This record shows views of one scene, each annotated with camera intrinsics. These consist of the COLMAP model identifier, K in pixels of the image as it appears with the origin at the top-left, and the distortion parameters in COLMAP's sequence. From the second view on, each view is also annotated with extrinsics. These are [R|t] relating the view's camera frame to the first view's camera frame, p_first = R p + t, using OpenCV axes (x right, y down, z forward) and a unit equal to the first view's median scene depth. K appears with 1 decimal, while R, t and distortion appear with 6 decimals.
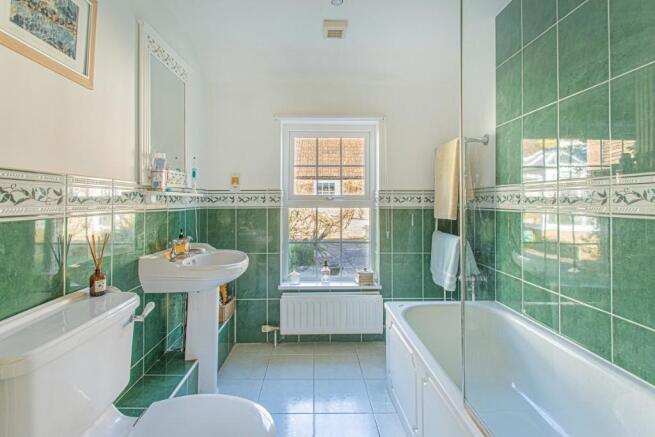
lens RADIAL K [[316.6, 0, 323.3], [0, 316.6, 198.3], [0, 0, 1]] dist [0.004309, 0.001683]
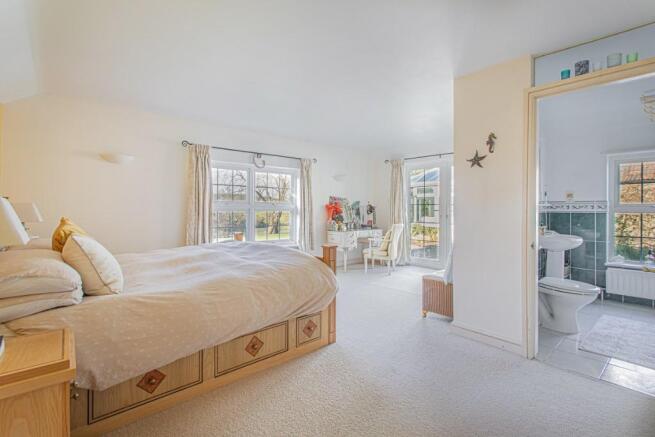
lens RADIAL K [[316.6, 0, 328.2], [0, 316.6, 209.1], [0, 0, 1]] dist [0.004309, 0.001683]
pose [[0.638045, 0.000846, -0.769999, 0.192818], [0.005828, 0.999965, 0.005928, -0.003510], [0.769977, -0.008270, 0.638018, -1.031788]]
